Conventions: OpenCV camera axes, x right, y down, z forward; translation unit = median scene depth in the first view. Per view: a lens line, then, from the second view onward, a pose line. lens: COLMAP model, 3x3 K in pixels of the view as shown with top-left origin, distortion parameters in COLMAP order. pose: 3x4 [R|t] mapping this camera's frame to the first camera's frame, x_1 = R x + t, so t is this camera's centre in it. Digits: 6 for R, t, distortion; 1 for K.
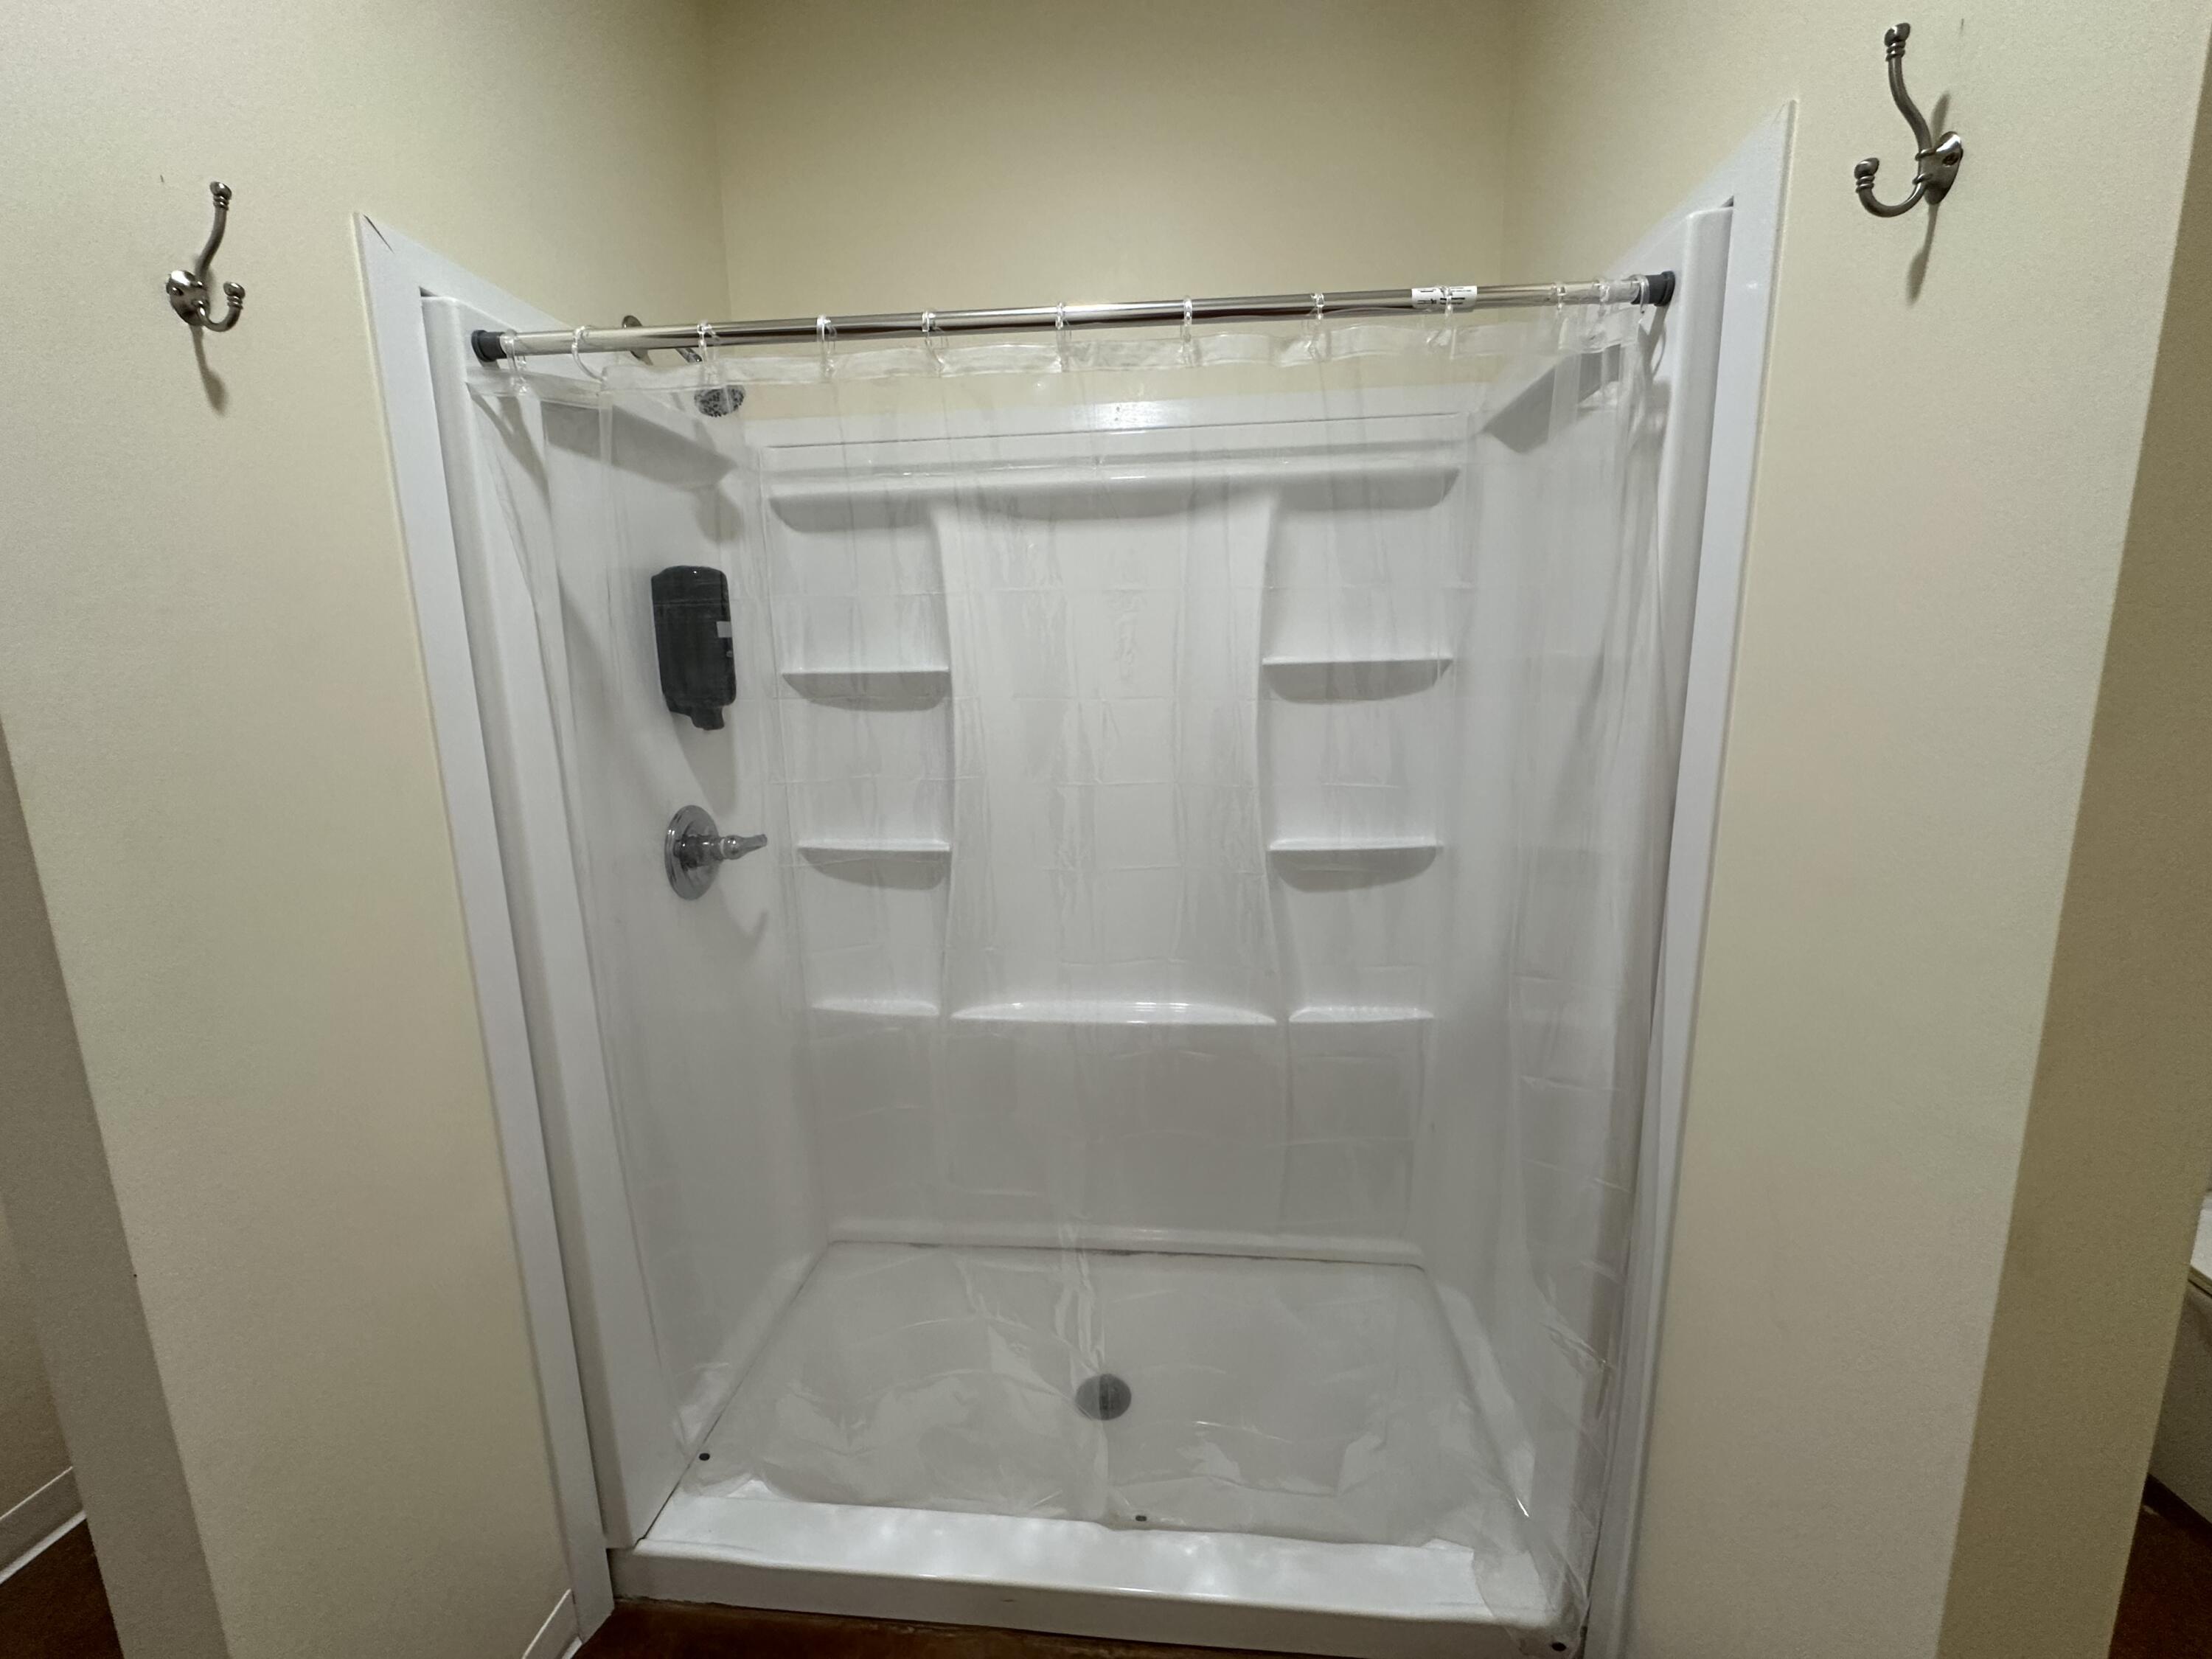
lens RADIAL K [[878.3, 0, 1105.9], [0, 878.3, 829.0], [0, 0, 1]] dist [-0.009710, 0.001702]
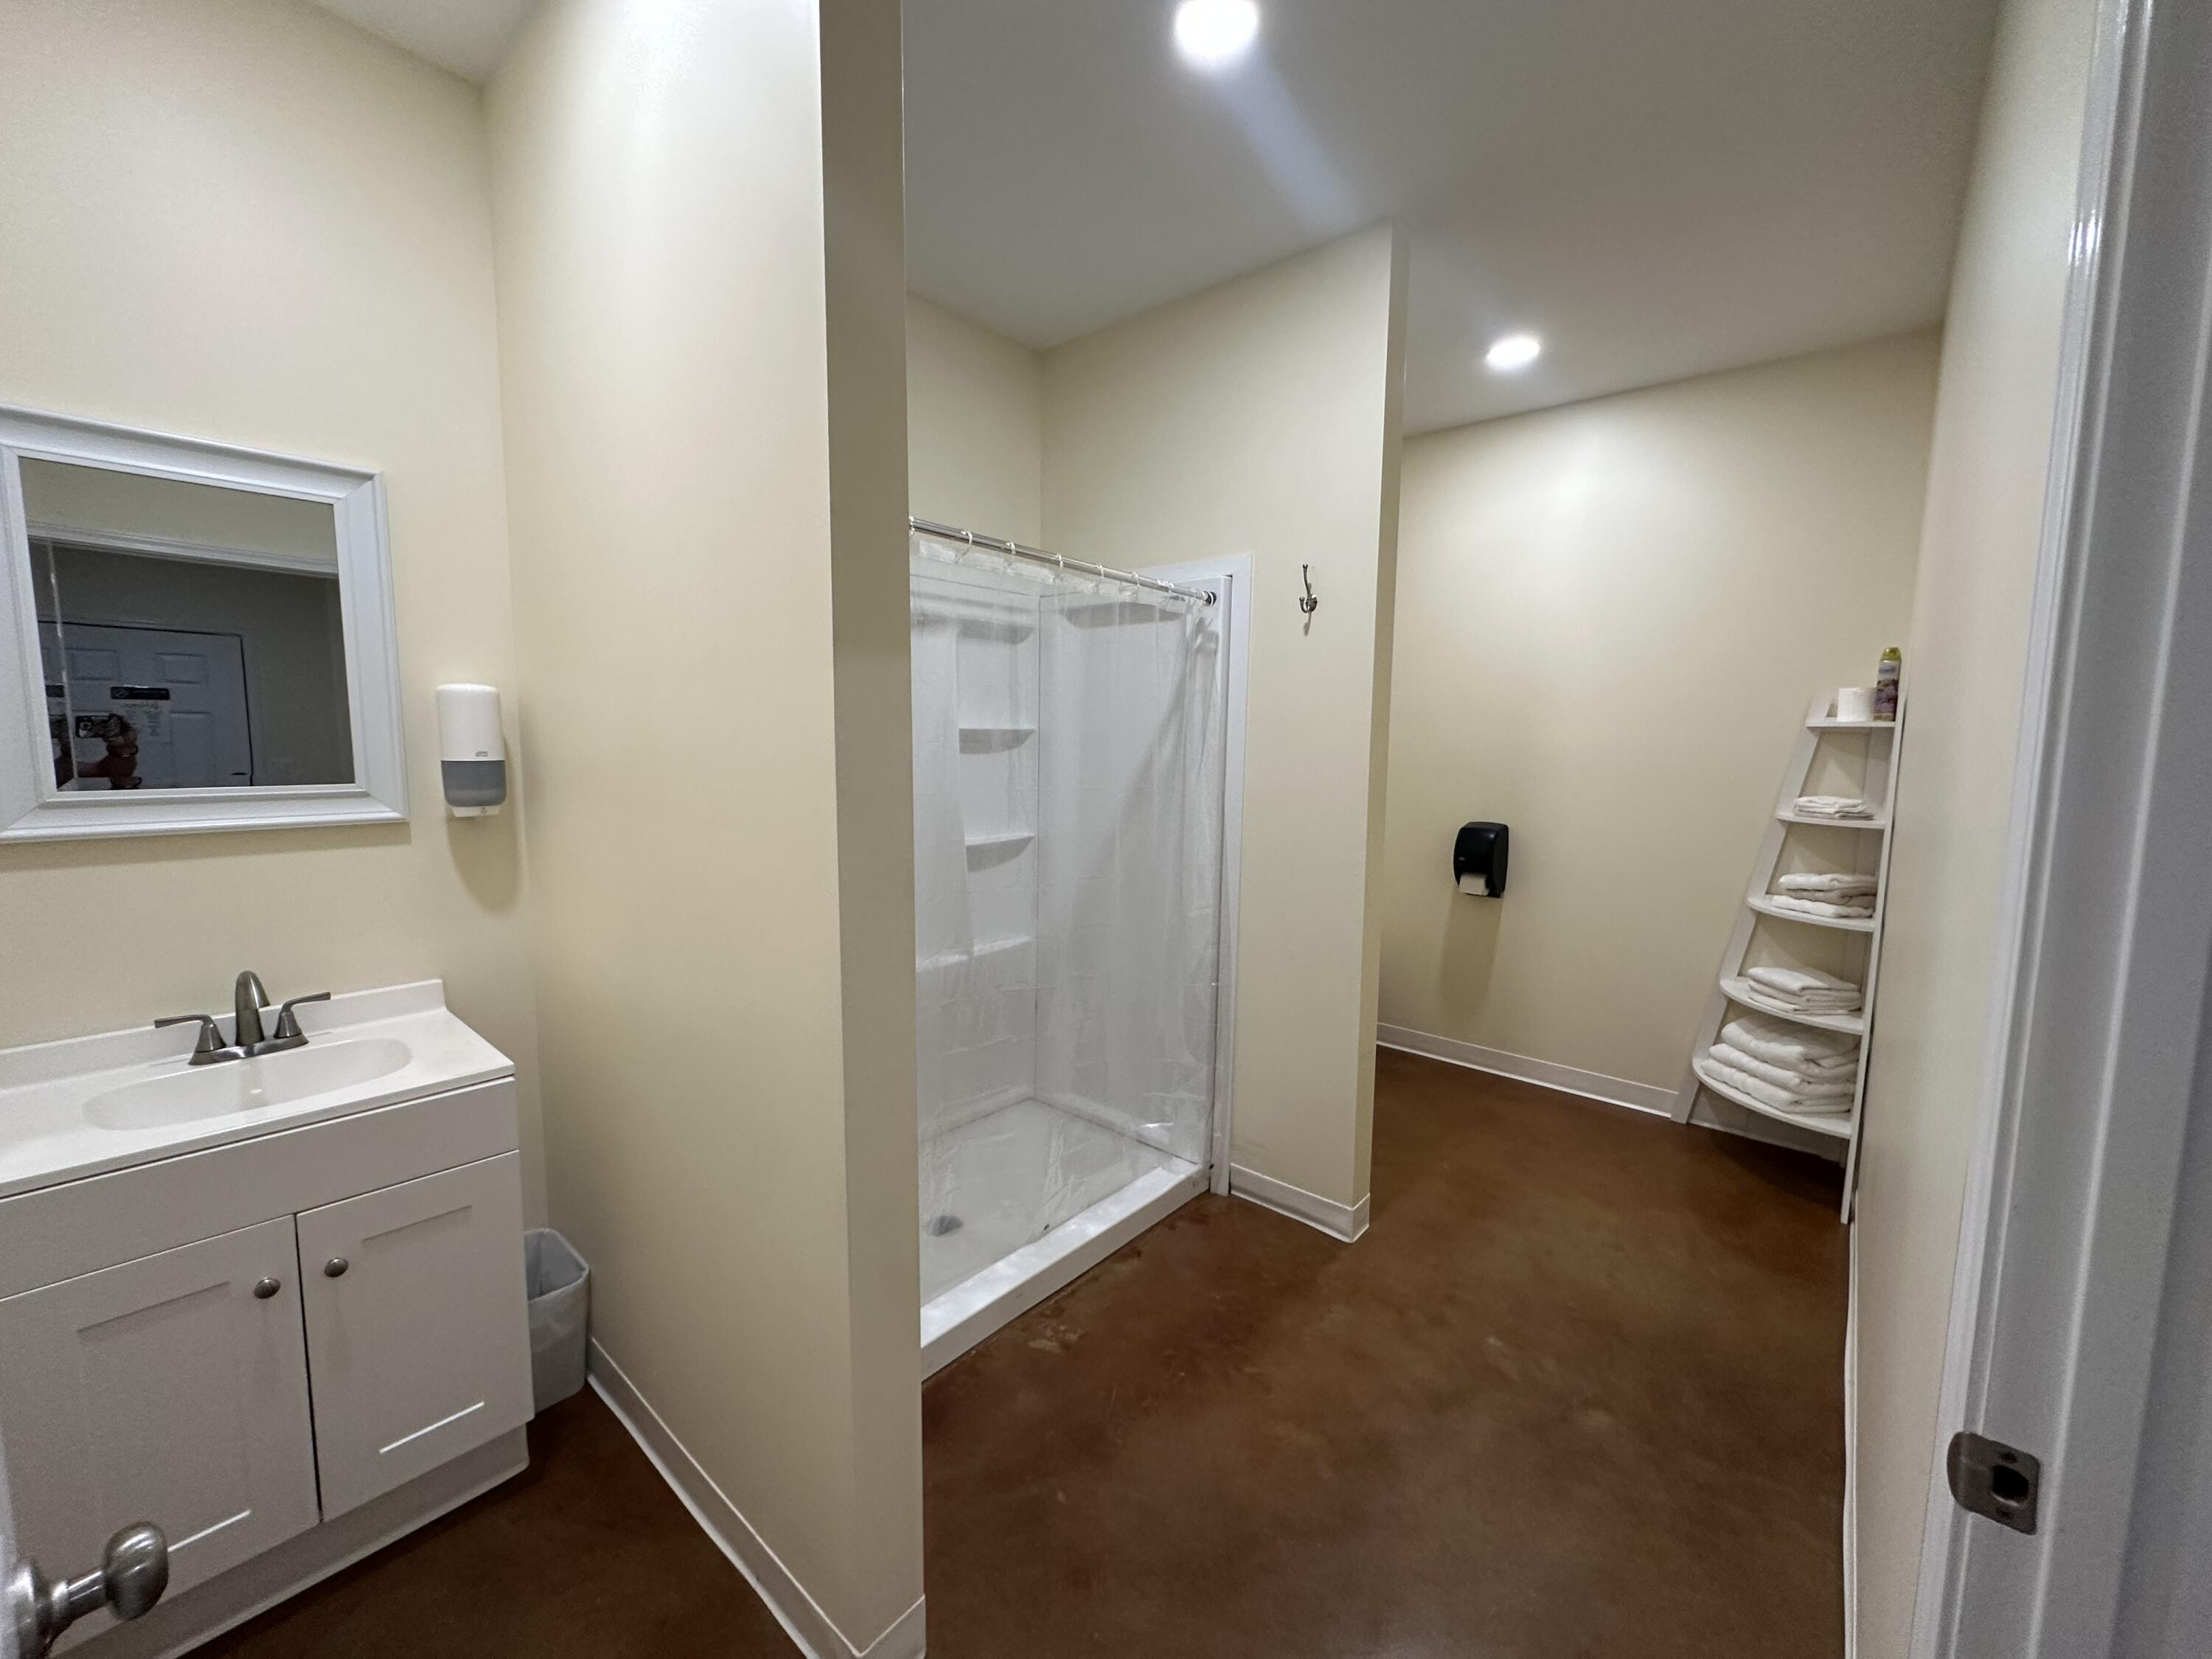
lens RADIAL K [[878.3, 0, 1110.2], [0, 878.3, 822.3], [0, 0, 1]] dist [-0.009710, 0.001702]
pose [[0.575009, -0.050617, 0.816580, -0.993755], [0.120089, 0.992496, -0.023042, 0.053447], [-0.809285, 0.111311, 0.576773, -0.131935]]
